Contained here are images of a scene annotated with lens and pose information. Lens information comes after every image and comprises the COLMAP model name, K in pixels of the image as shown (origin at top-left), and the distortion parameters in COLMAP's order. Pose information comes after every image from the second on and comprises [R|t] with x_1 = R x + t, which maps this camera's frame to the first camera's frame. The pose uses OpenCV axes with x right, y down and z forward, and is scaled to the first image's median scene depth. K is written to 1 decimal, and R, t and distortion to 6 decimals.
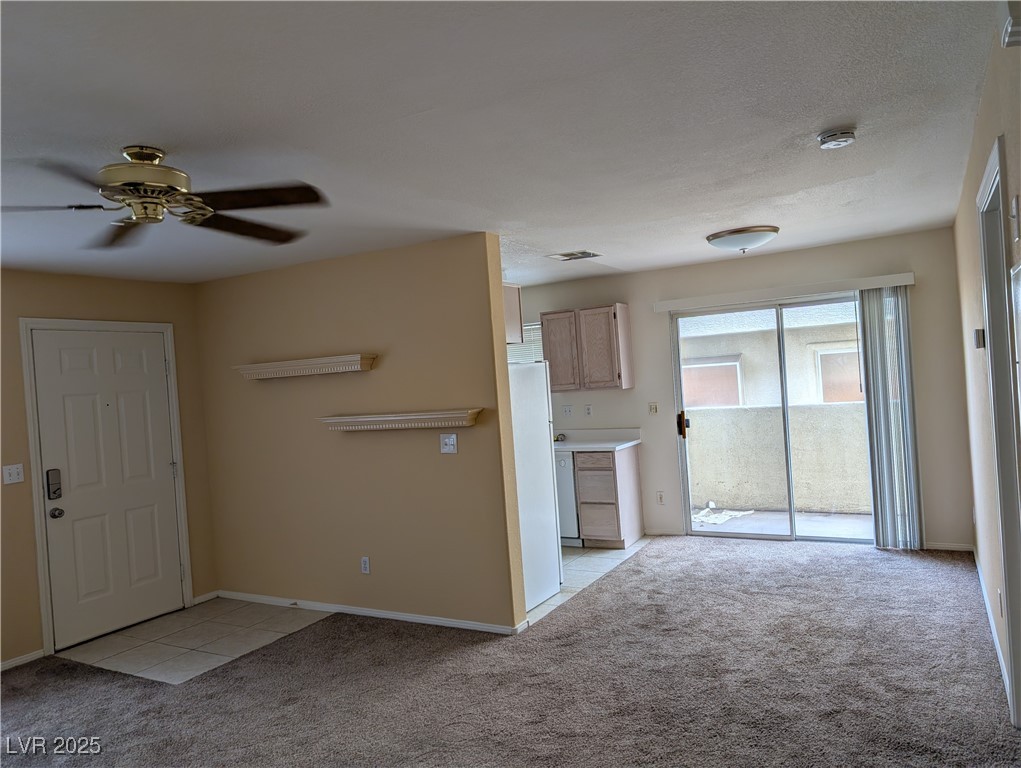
lens RADIAL K [[719.8, 0, 512.3], [0, 719.8, 366.7], [0, 0, 1]] dist [0.006238, -0.004196]
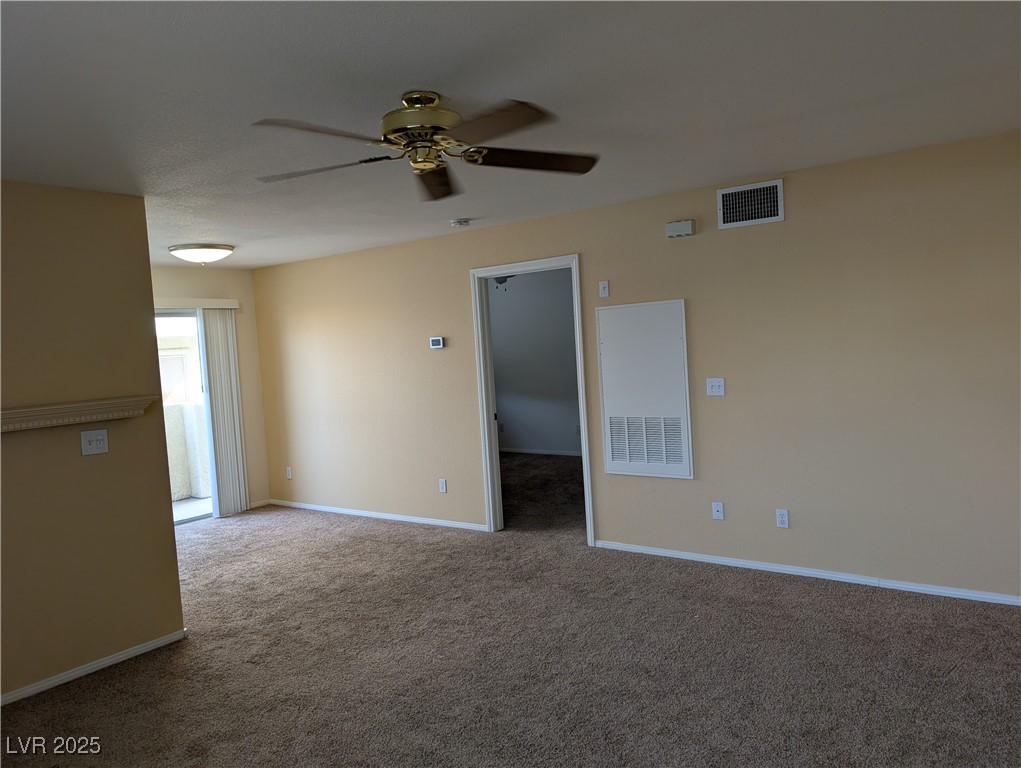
lens RADIAL K [[725.3, 0, 510.5], [0, 725.3, 384.0], [0, 0, 1]] dist [0.001167, -0.003668]
pose [[0.138219, 0.005742, 0.990385, -0.839124], [0.036040, 0.999292, -0.010823, 0.067729], [-0.989746, 0.037189, 0.137914, 0.419973]]
